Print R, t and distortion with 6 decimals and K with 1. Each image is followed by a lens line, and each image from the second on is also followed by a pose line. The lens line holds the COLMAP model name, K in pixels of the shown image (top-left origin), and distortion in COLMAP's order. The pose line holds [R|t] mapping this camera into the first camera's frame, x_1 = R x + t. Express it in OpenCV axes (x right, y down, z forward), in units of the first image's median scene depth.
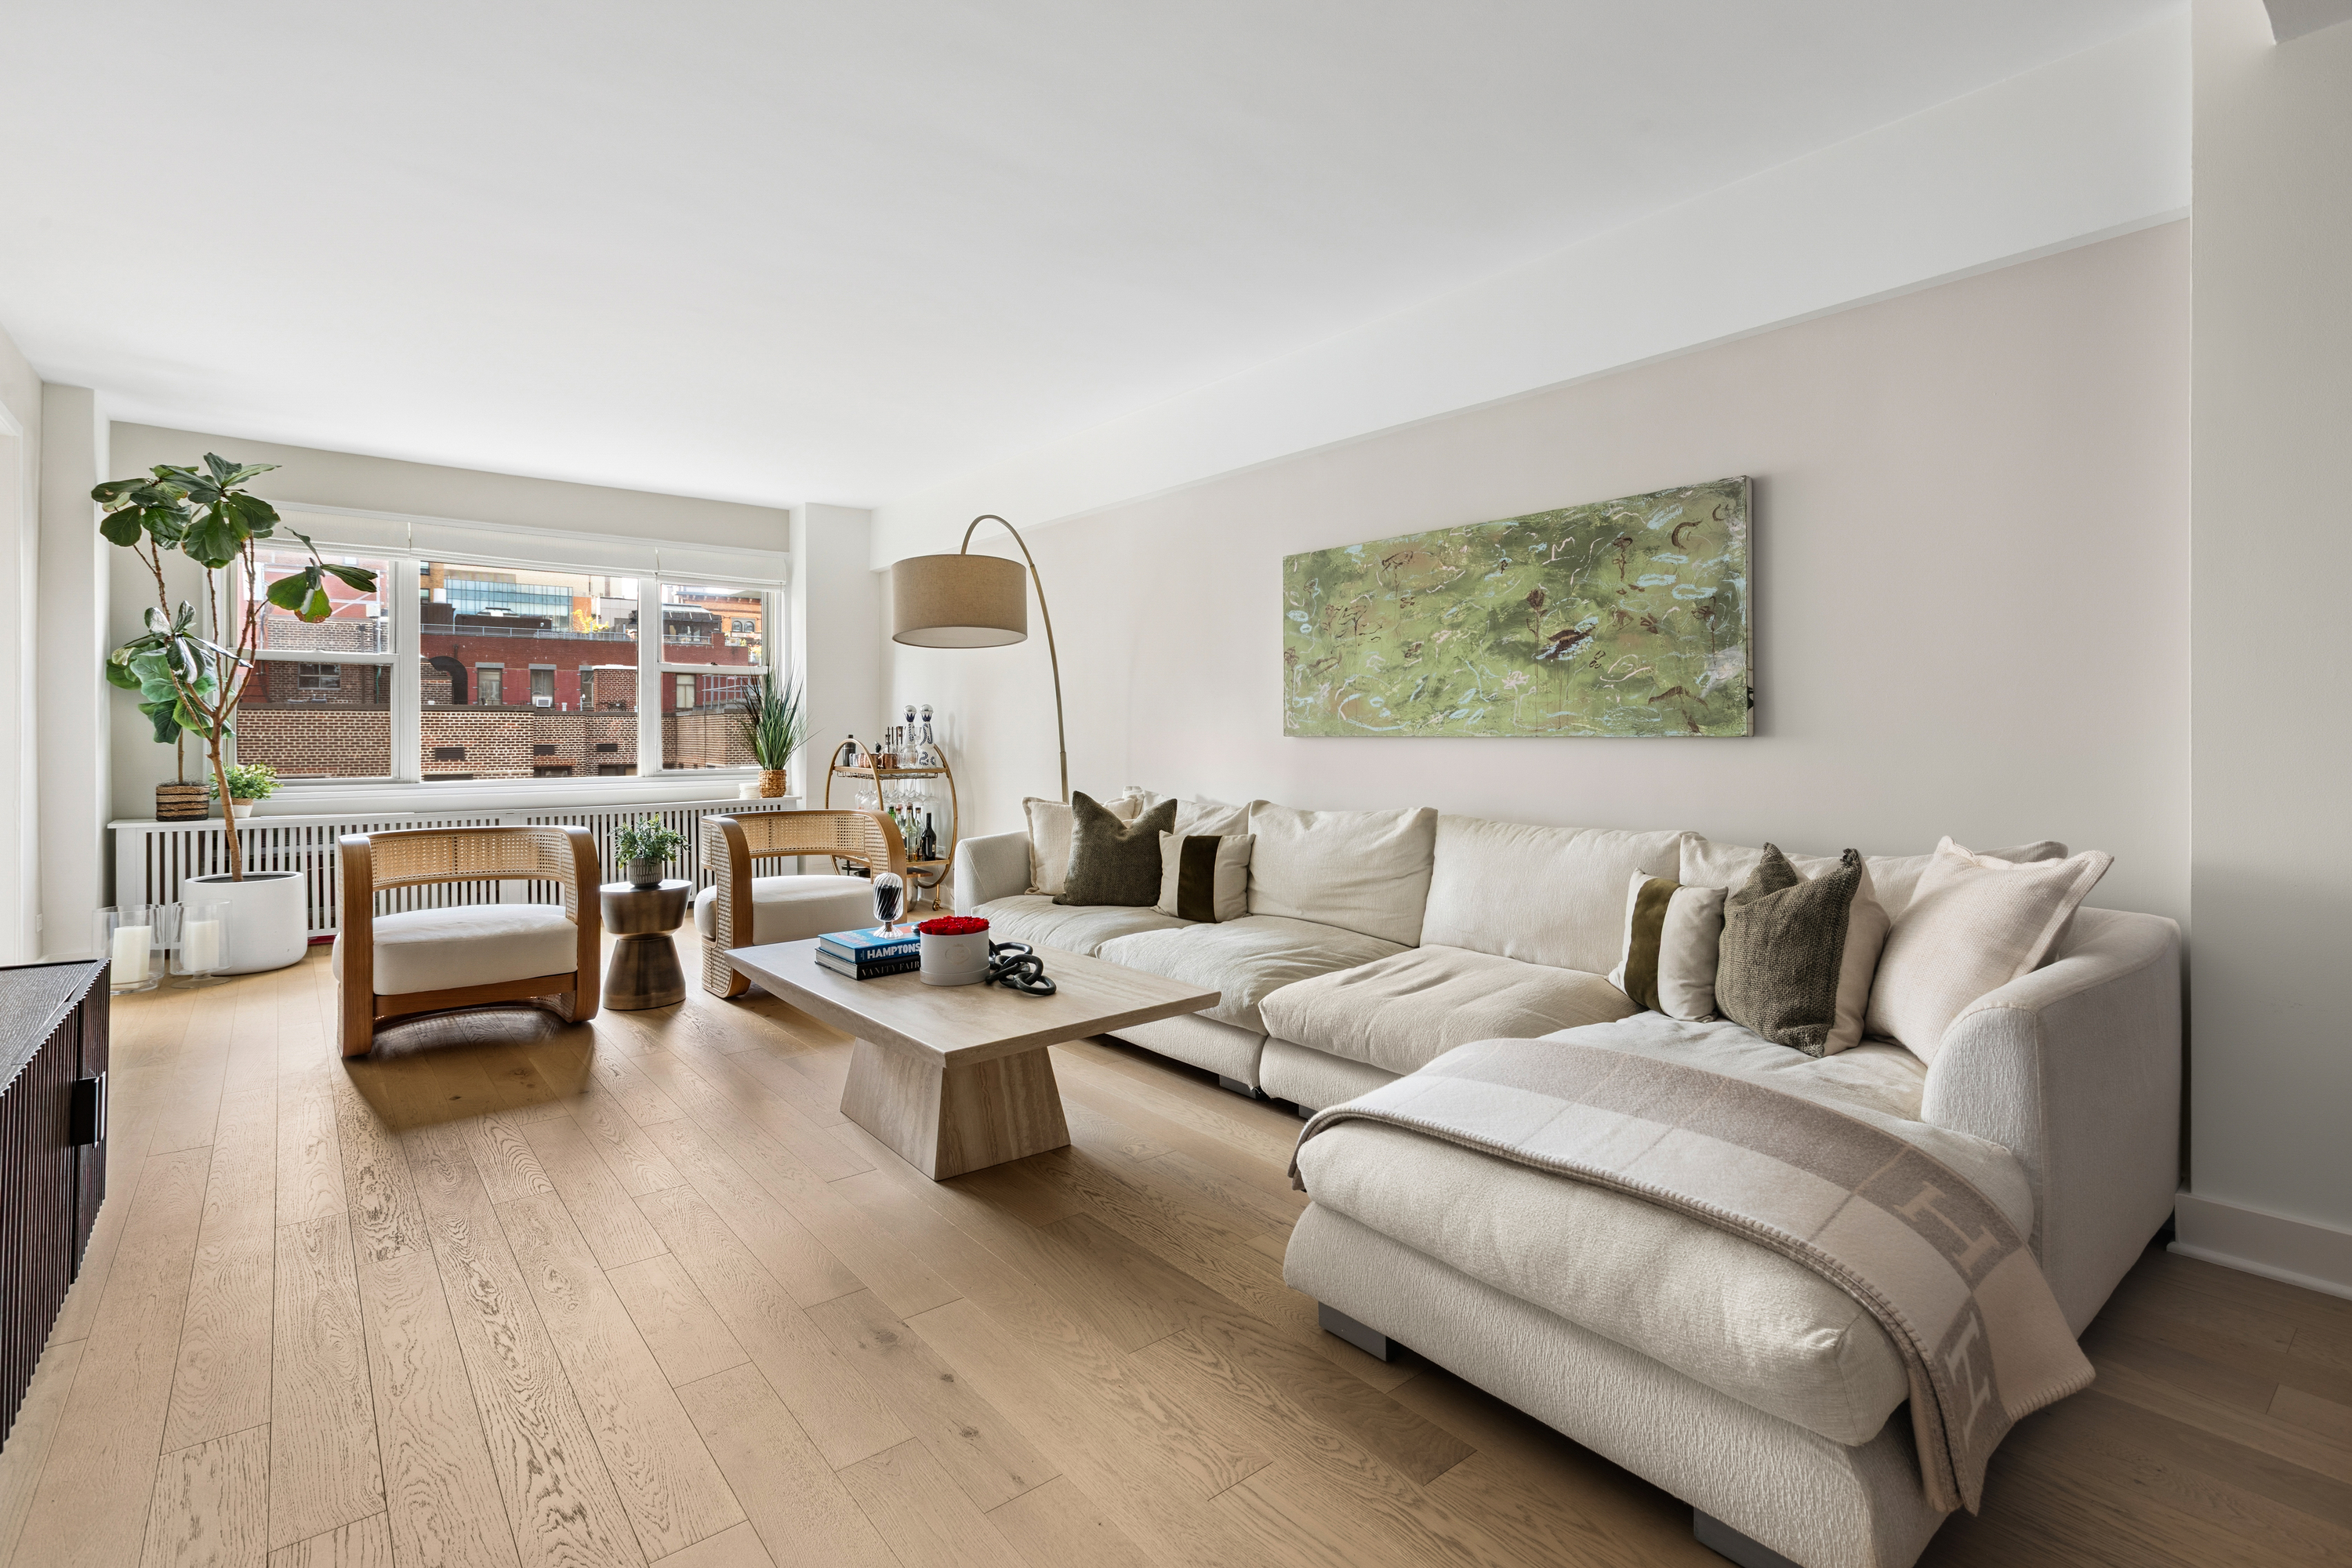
lens RADIAL K [[1108.3, 0, 1183.3], [0, 1108.3, 730.3], [0, 0, 1]] dist [0.000410, -0.001686]
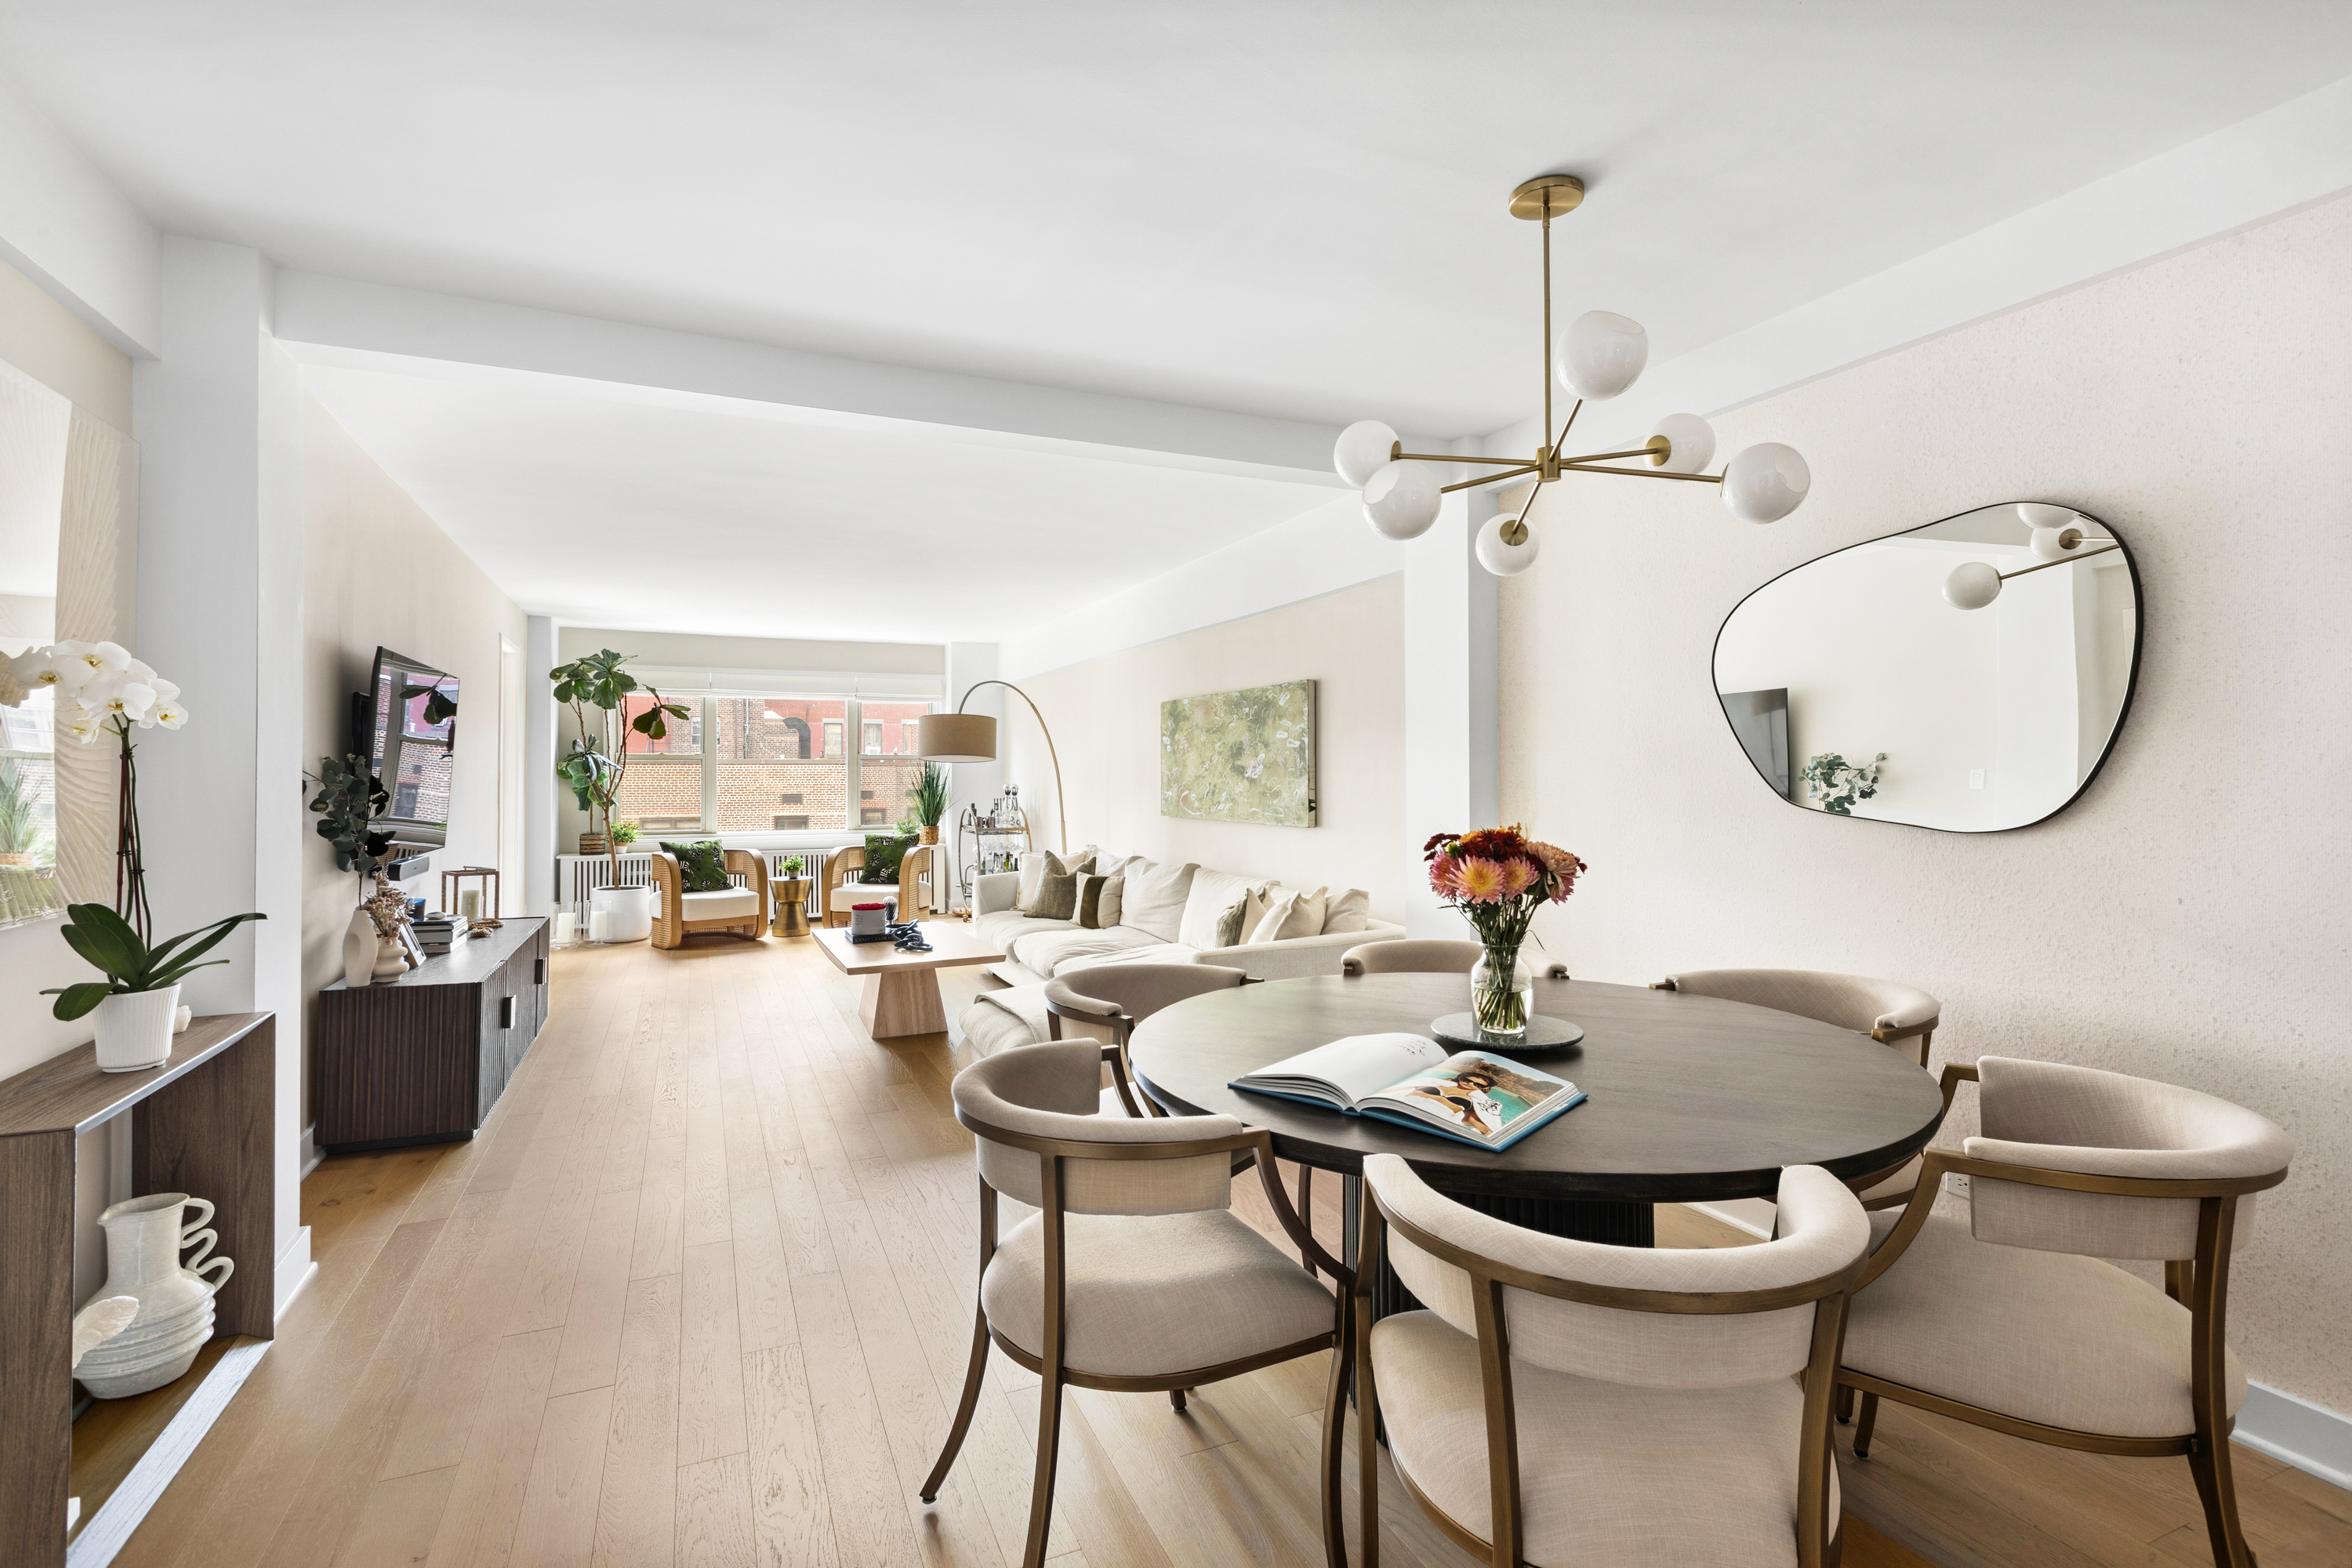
lens RADIAL K [[1104.6, 0, 1174.4], [0, 1104.6, 758.7], [0, 0, 1]] dist [0.000281, -0.000496]
pose [[0.963661, -0.004527, -0.267091, 0.604537], [0.001467, 0.999931, -0.011653, -0.065388], [0.267126, 0.010837, 0.963601, -0.587656]]
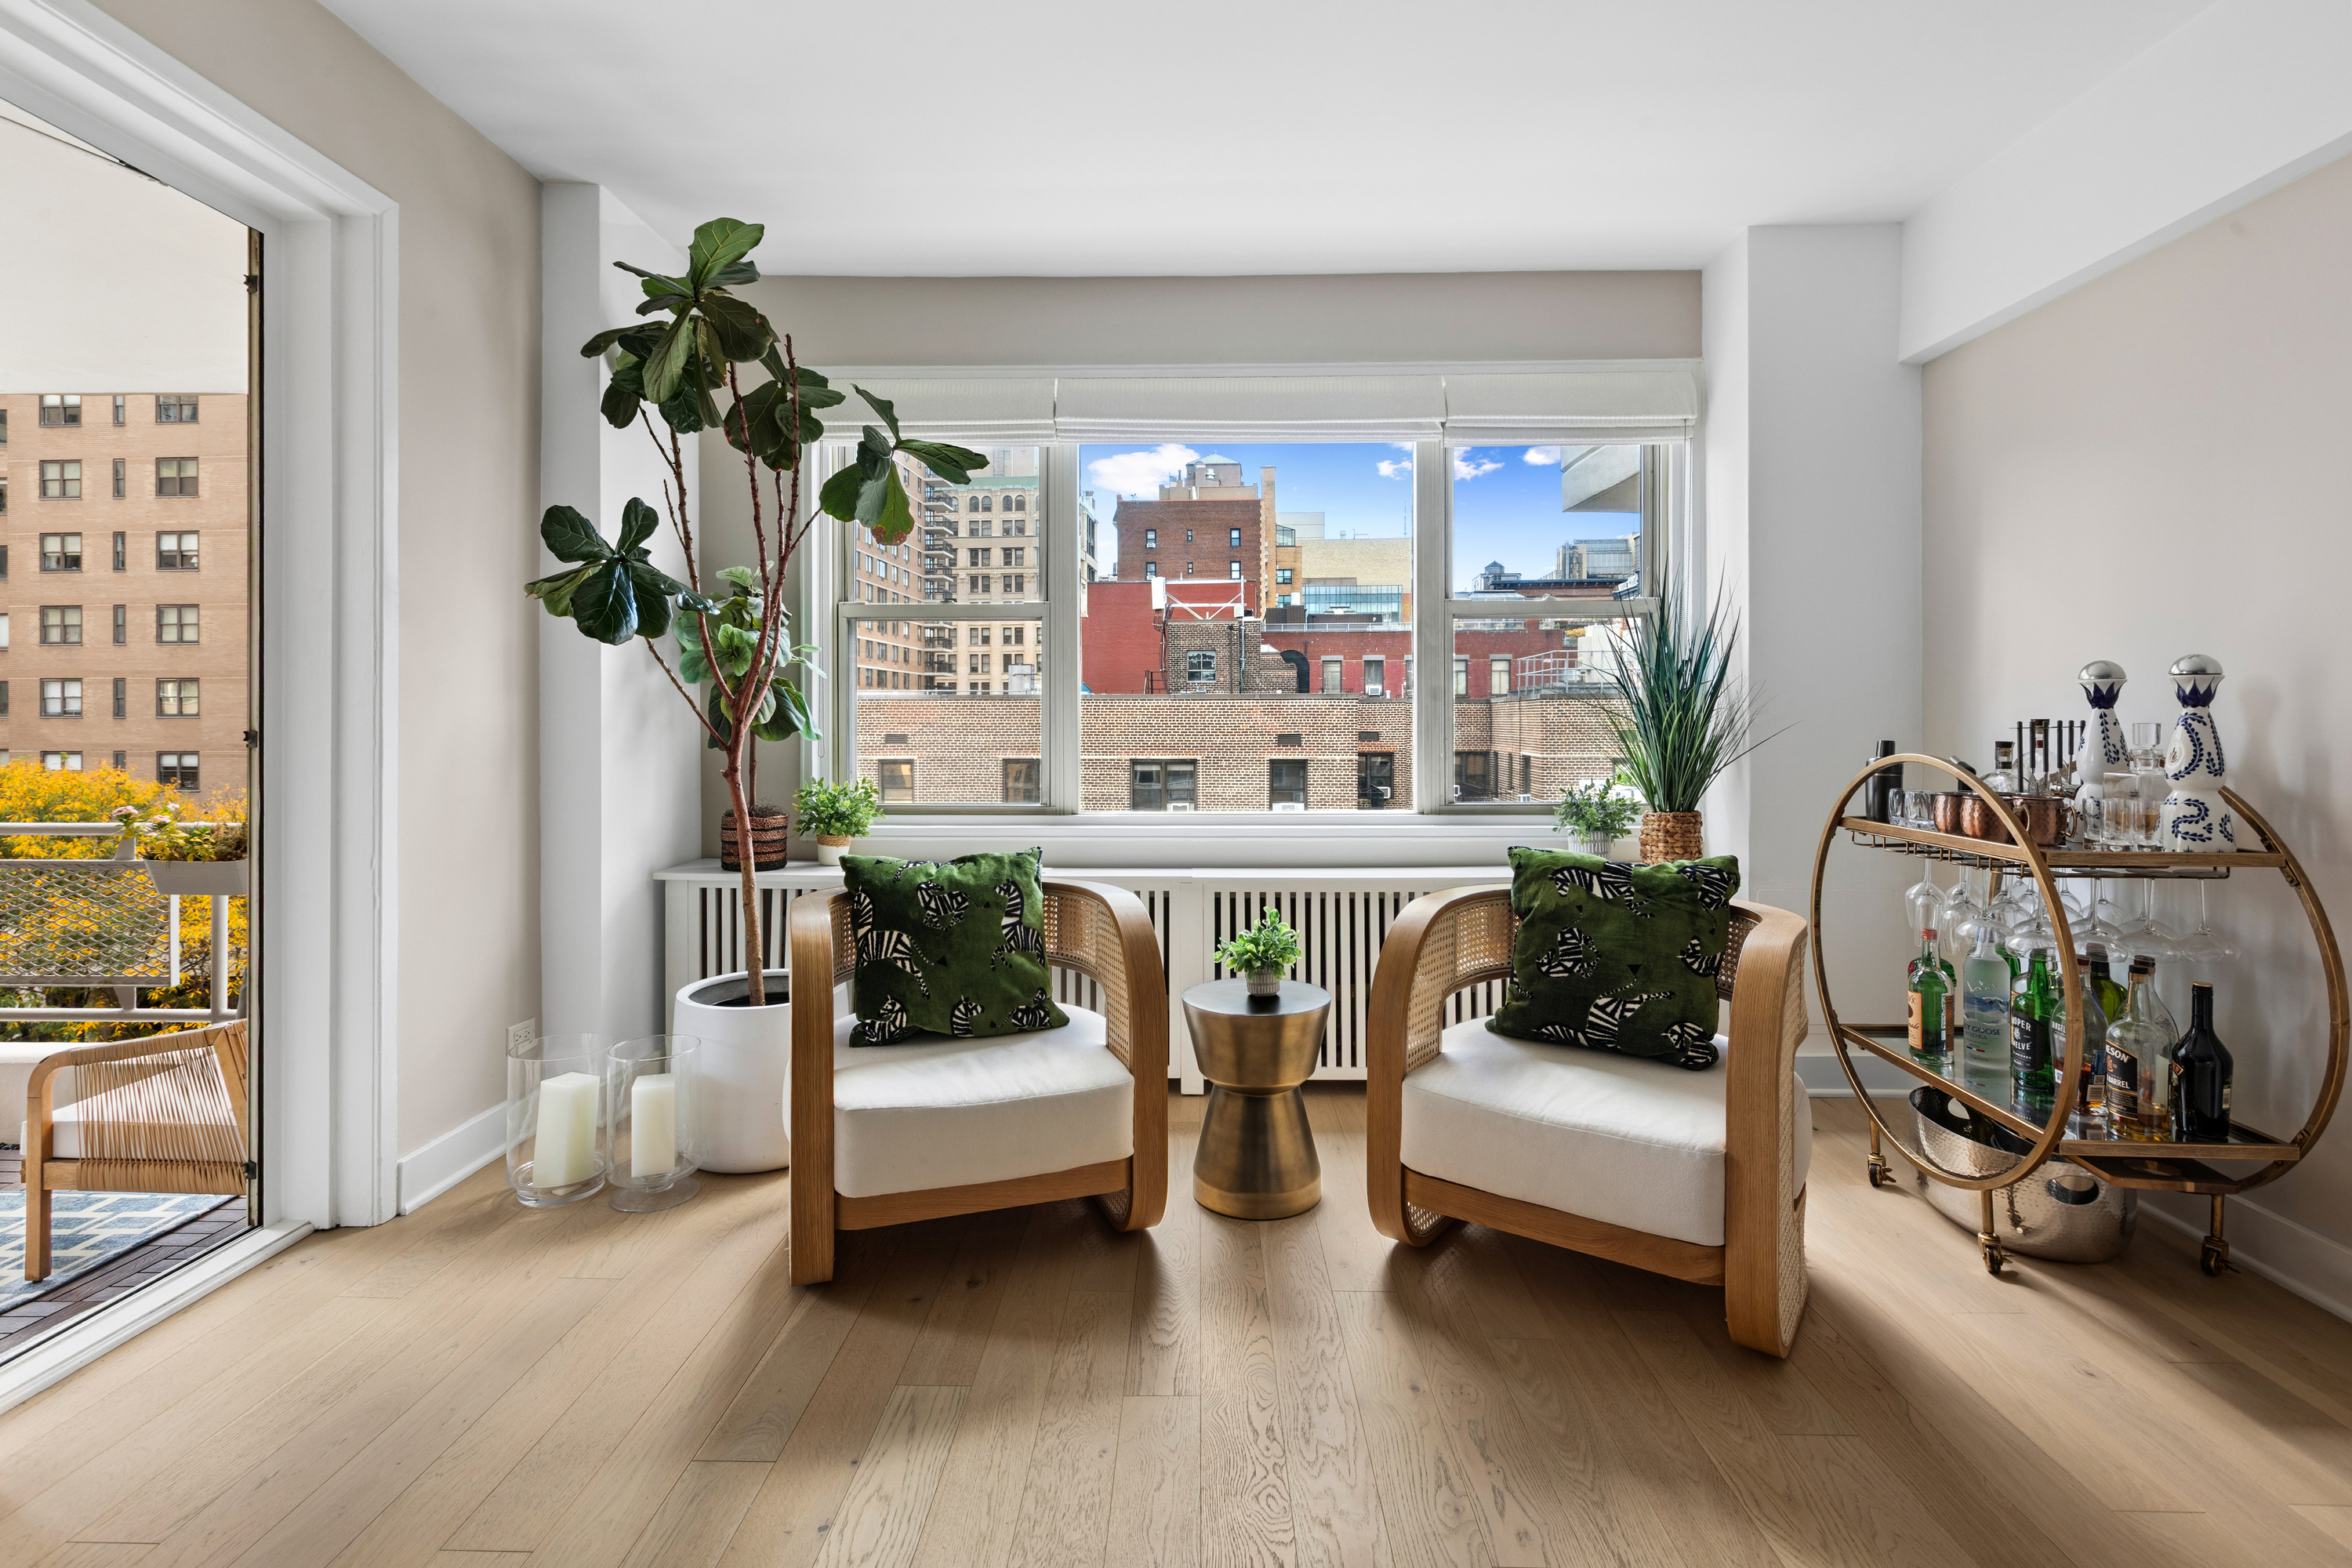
lens RADIAL K [[1108.3, 0, 1183.3], [0, 1108.3, 730.3], [0, 0, 1]] dist [0.000410, -0.001686]
pose [[0.764081, 0.007311, -0.645079, -0.405453], [0.000891, 0.999923, 0.012388, -0.008306], [0.645120, -0.010041, 0.764015, 0.911254]]
